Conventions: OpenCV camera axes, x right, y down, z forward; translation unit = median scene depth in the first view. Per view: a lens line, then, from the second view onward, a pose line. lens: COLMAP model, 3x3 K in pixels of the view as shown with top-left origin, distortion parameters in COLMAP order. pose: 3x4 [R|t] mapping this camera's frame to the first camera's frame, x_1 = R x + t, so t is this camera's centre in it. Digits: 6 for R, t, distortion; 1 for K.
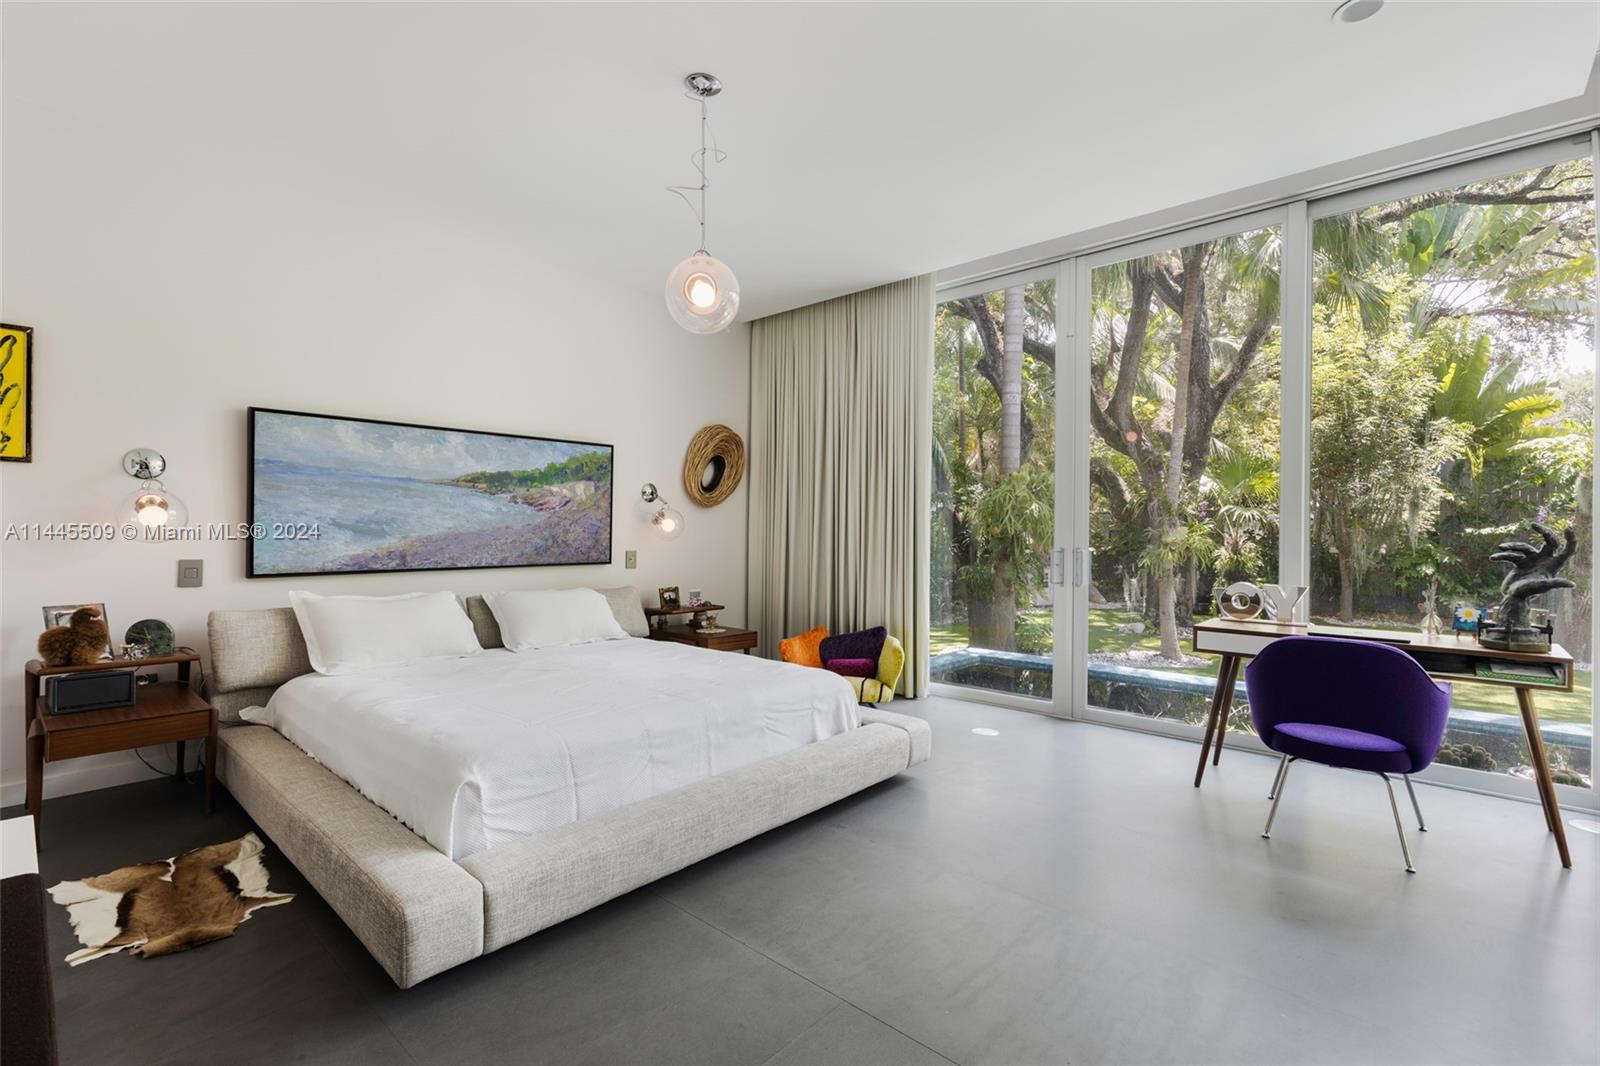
lens RADIAL K [[726.6, 0, 797.1], [0, 726.6, 536.5], [0, 0, 1]] dist [-0.000158, 0.000177]
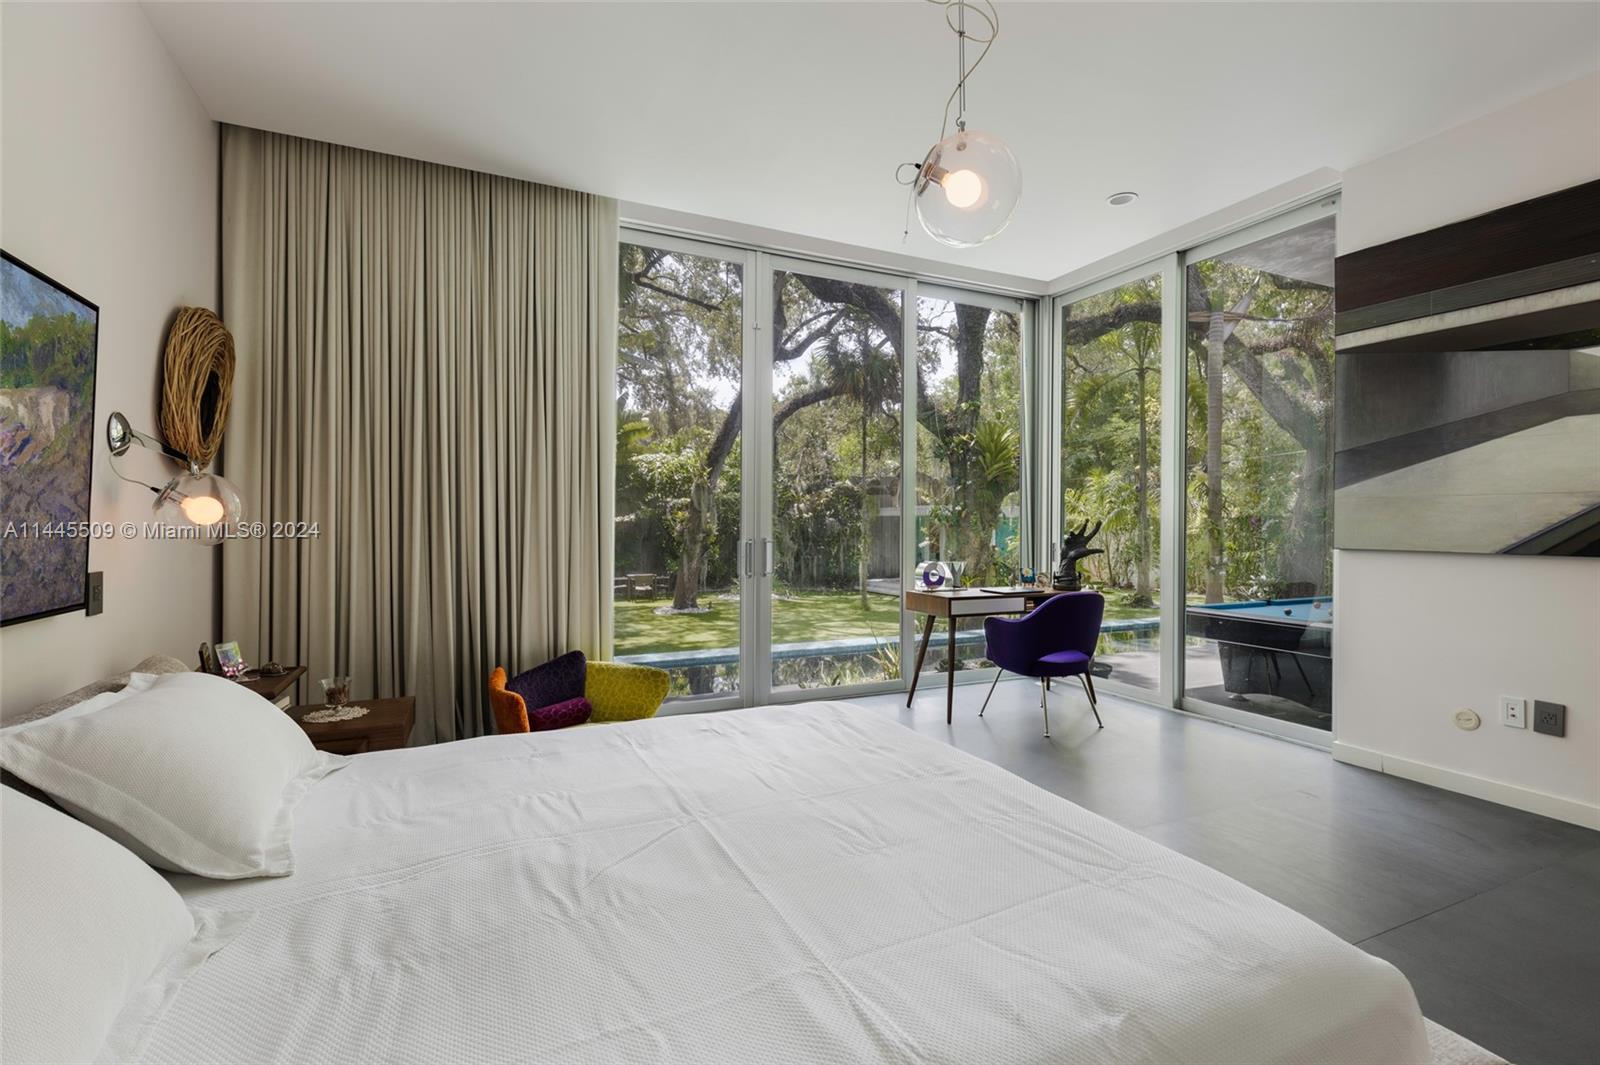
lens RADIAL K [[726.6, 0, 797.6], [0, 726.6, 523.0], [0, 0, 1]] dist [-0.000158, 0.000177]
pose [[0.384117, -0.005285, 0.923269, -0.473274], [0.003826, 0.999984, 0.004132, -0.008204], [-0.923277, 0.001945, 0.384131, 0.497245]]
